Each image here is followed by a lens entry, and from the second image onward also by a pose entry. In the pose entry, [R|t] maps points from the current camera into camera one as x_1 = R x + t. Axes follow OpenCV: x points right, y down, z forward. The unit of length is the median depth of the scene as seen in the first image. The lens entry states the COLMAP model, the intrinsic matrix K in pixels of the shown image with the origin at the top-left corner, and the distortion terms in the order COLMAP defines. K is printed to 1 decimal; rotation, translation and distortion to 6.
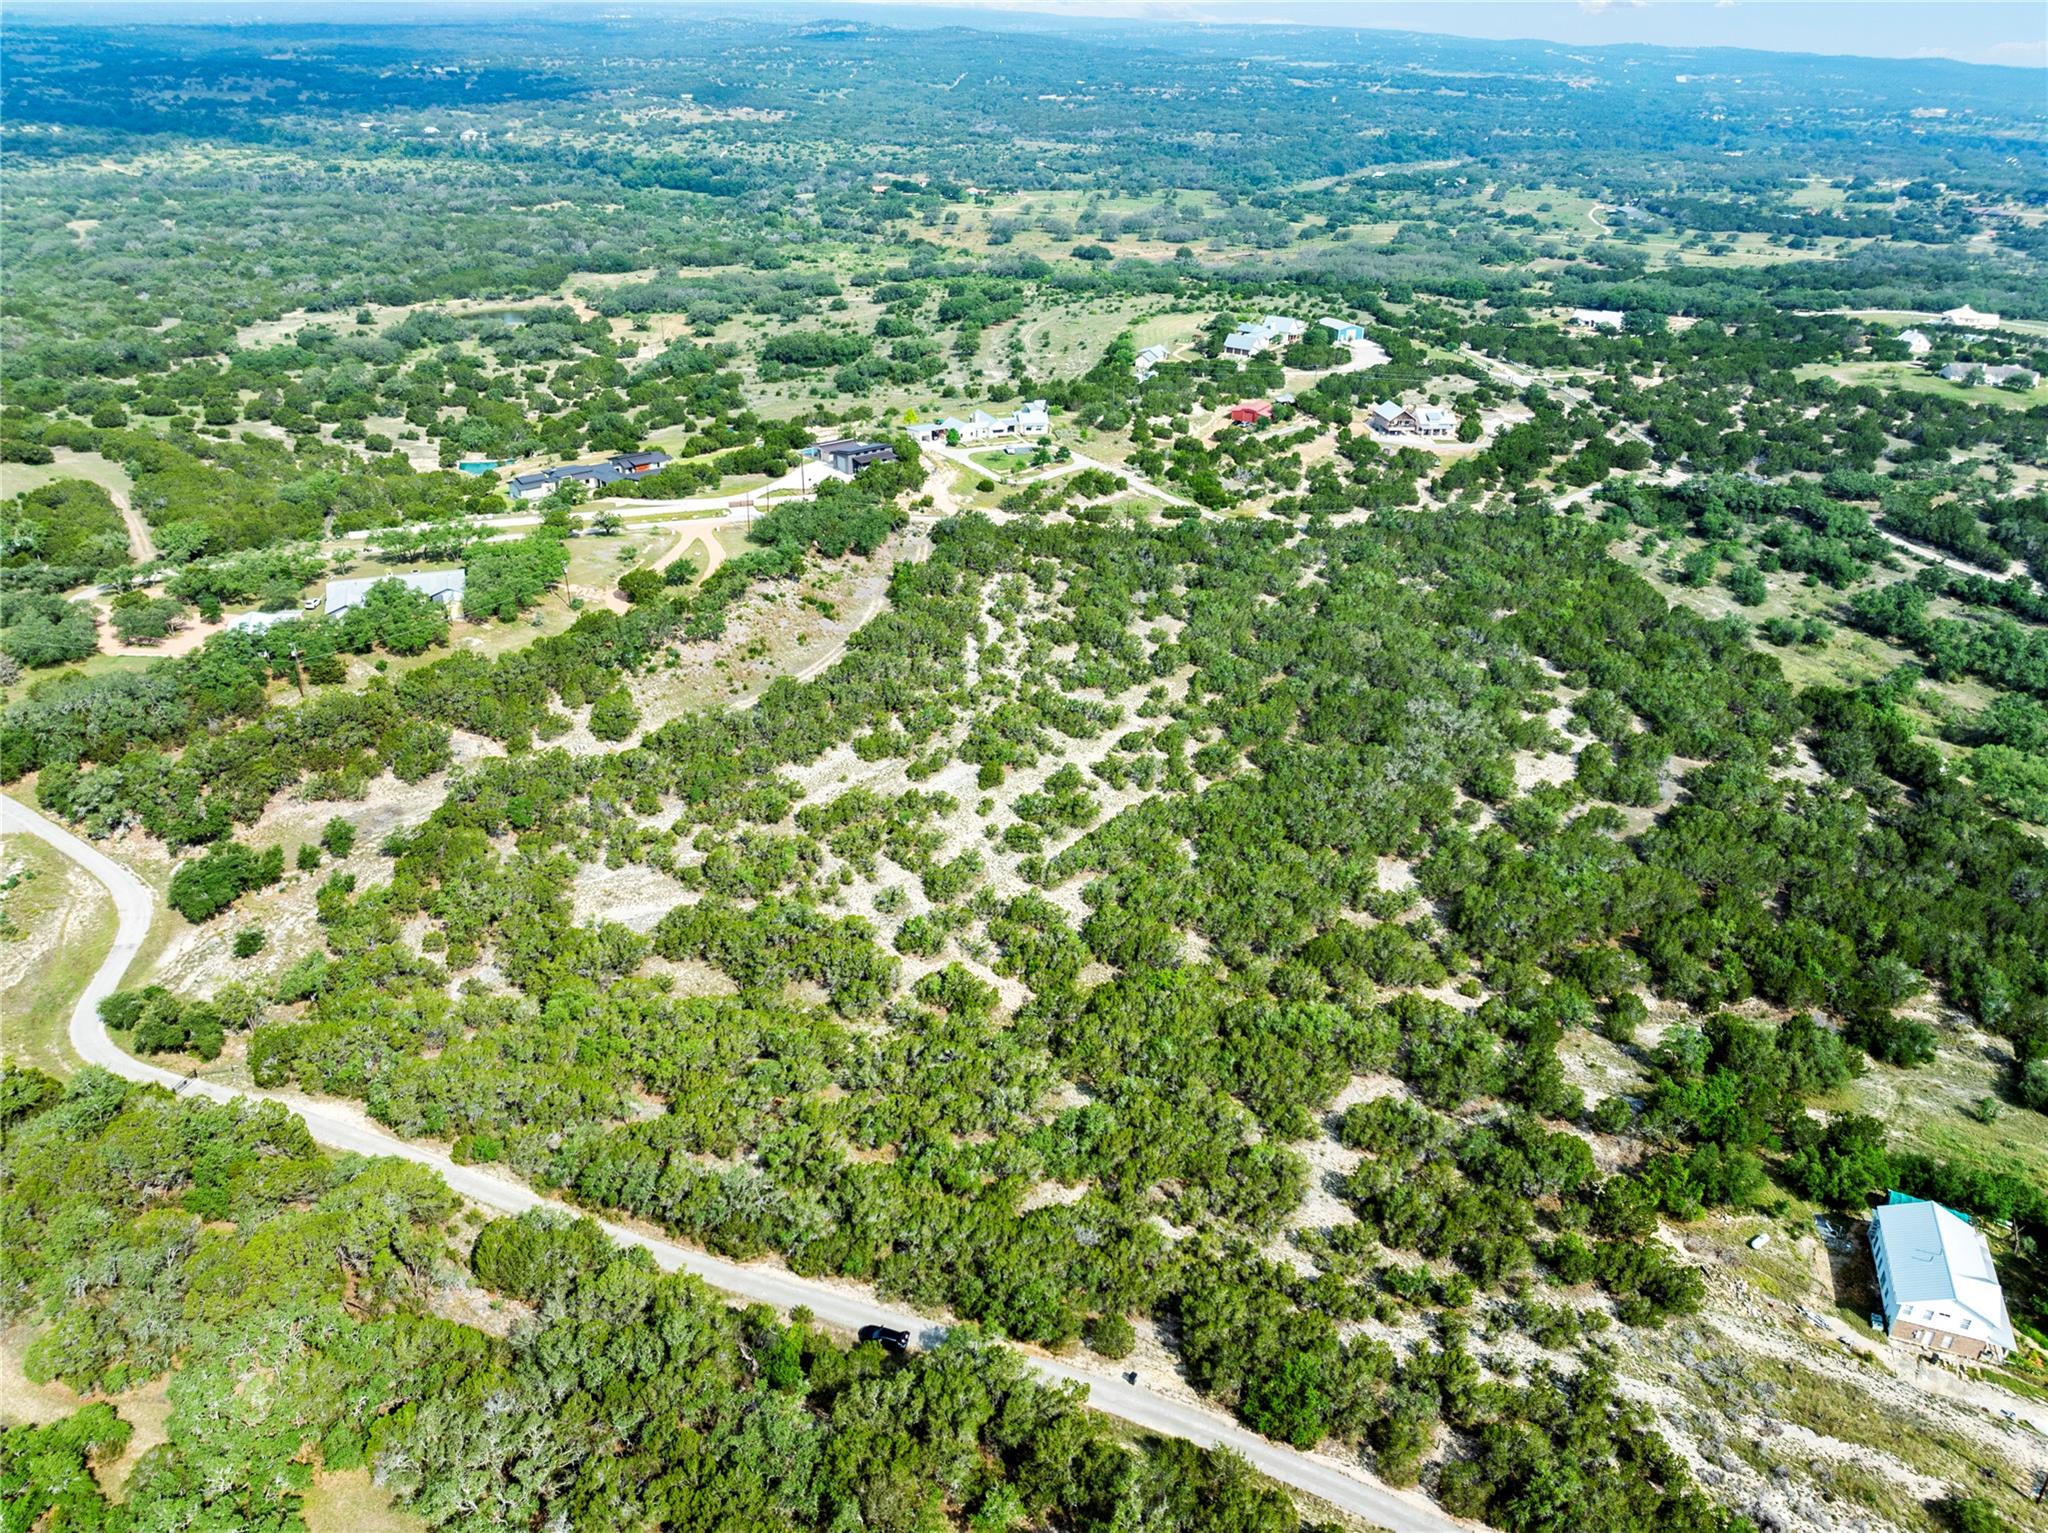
lens RADIAL K [[1452.0, 0, 1036.2], [0, 1452.0, 769.6], [0, 0, 1]] dist [-0.037700, -0.000333]
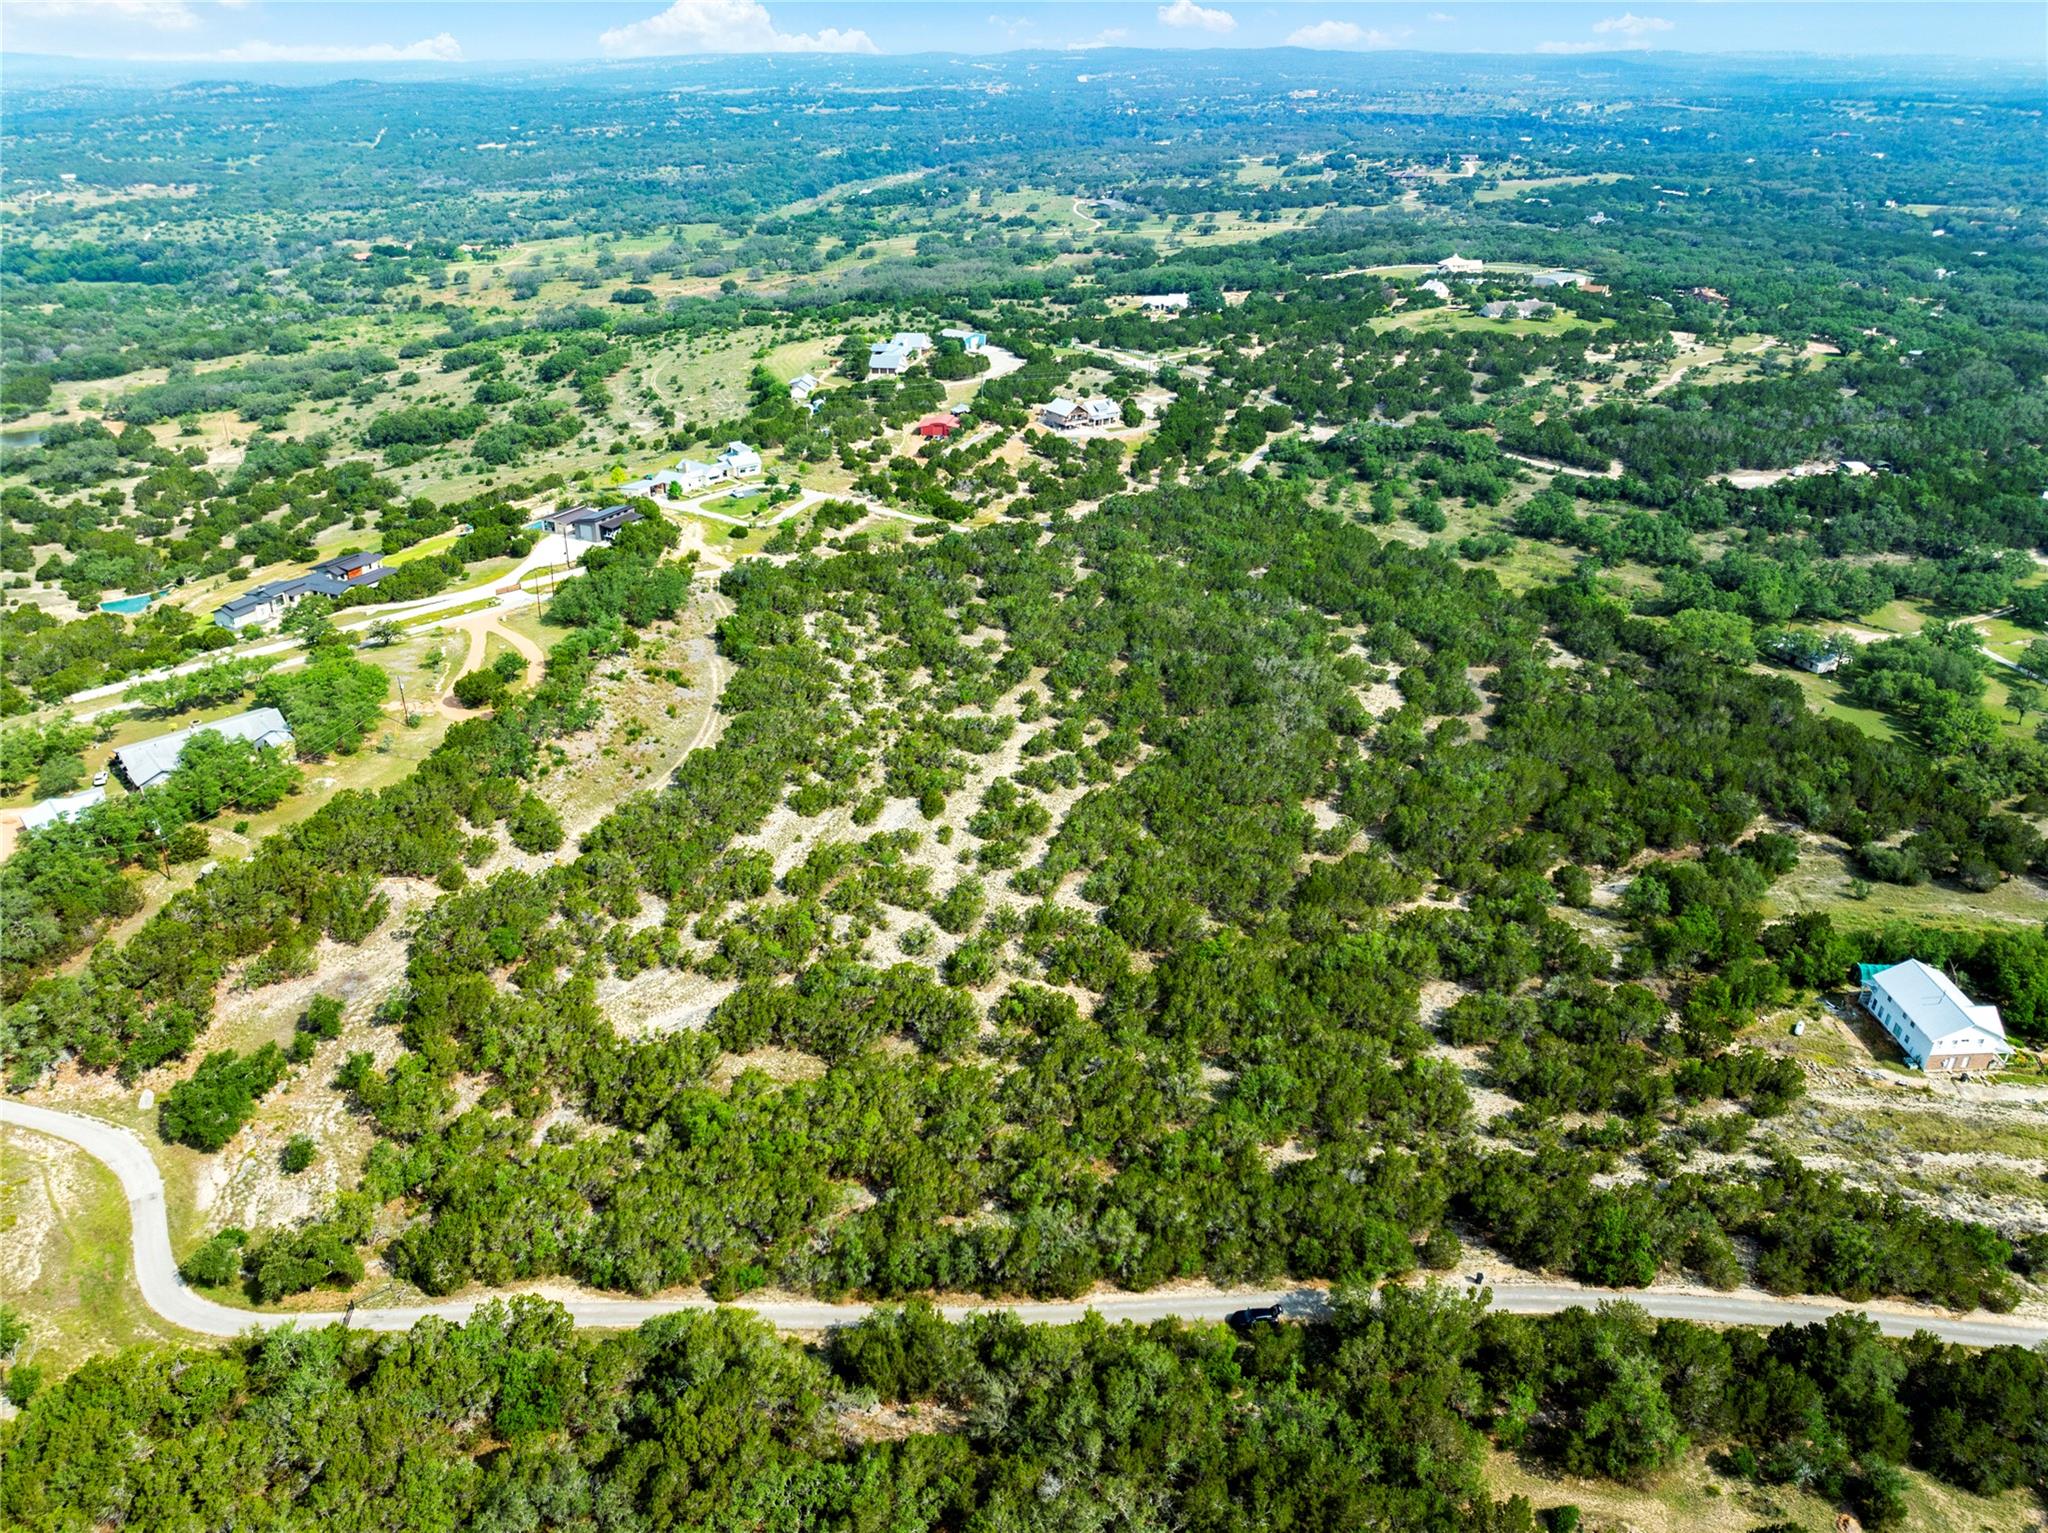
lens RADIAL K [[1452.0, 0, 1036.2], [0, 1452.0, 769.6], [0, 0, 1]] dist [-0.037700, -0.000333]
pose [[0.931920, -0.201580, 0.301480, -0.175776], [0.206100, 0.978382, 0.017092, -0.014750], [-0.298408, 0.046207, 0.953319, 0.015970]]
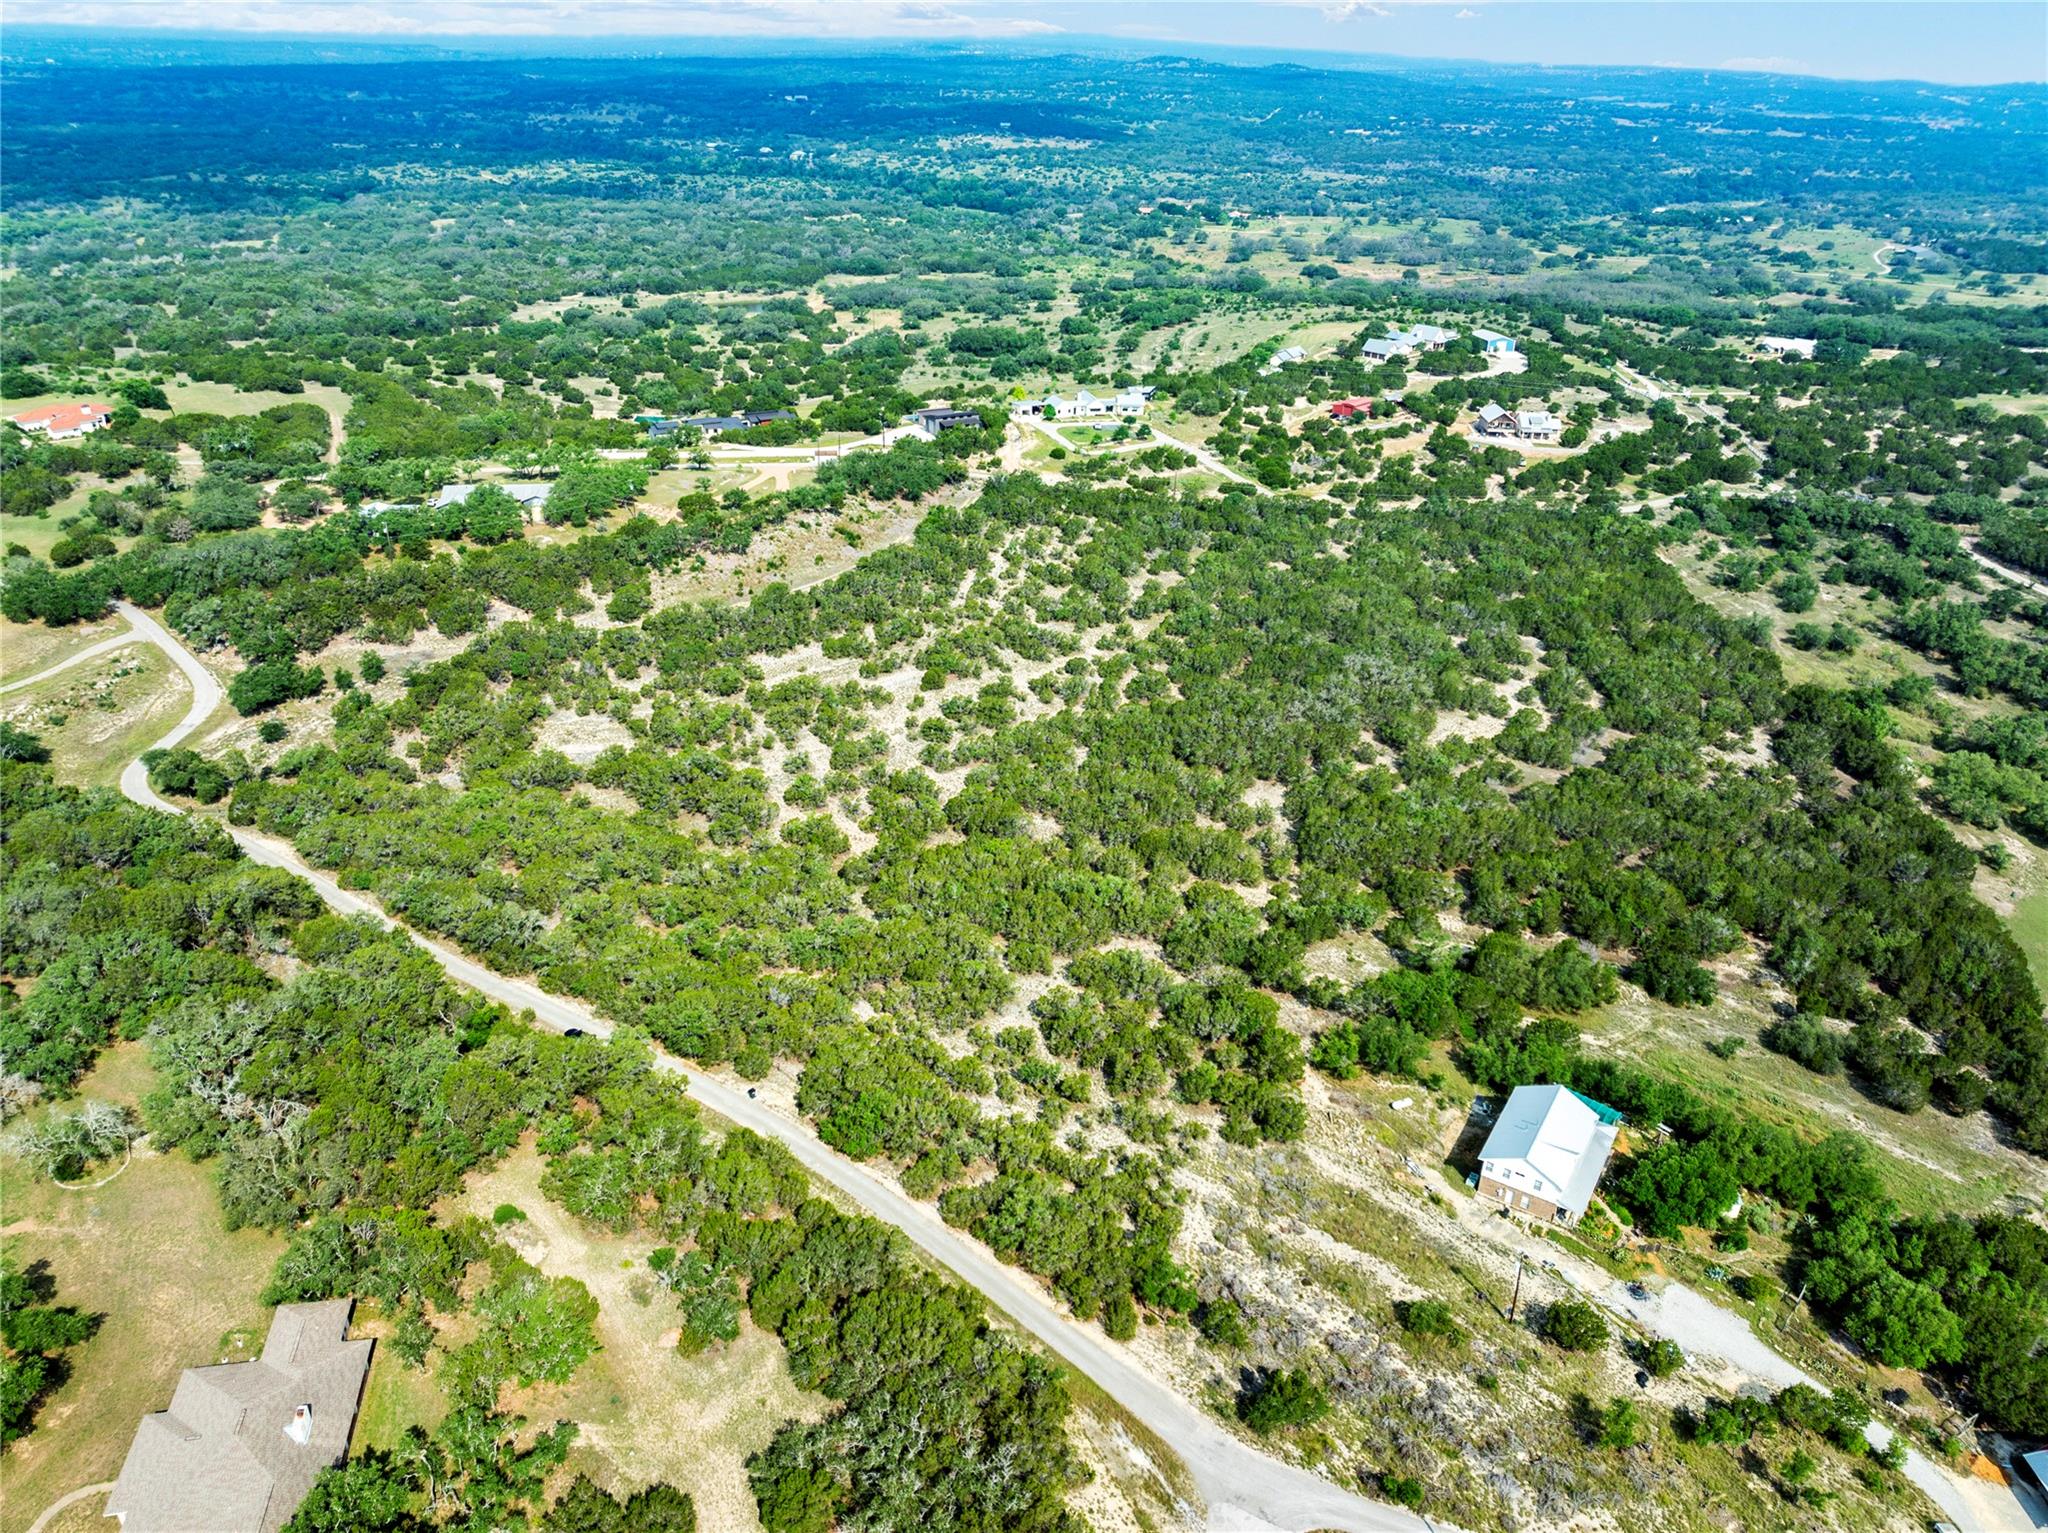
lens RADIAL K [[1421.8, 0, 1042.0], [0, 1421.8, 765.7], [0, 0, 1]] dist [-0.041538, 0.007761]
pose [[0.977002, 0.093924, -0.191430, 0.181800], [-0.096857, 0.995280, -0.006002, 0.046600], [0.189962, 0.024406, 0.981488, -0.047716]]
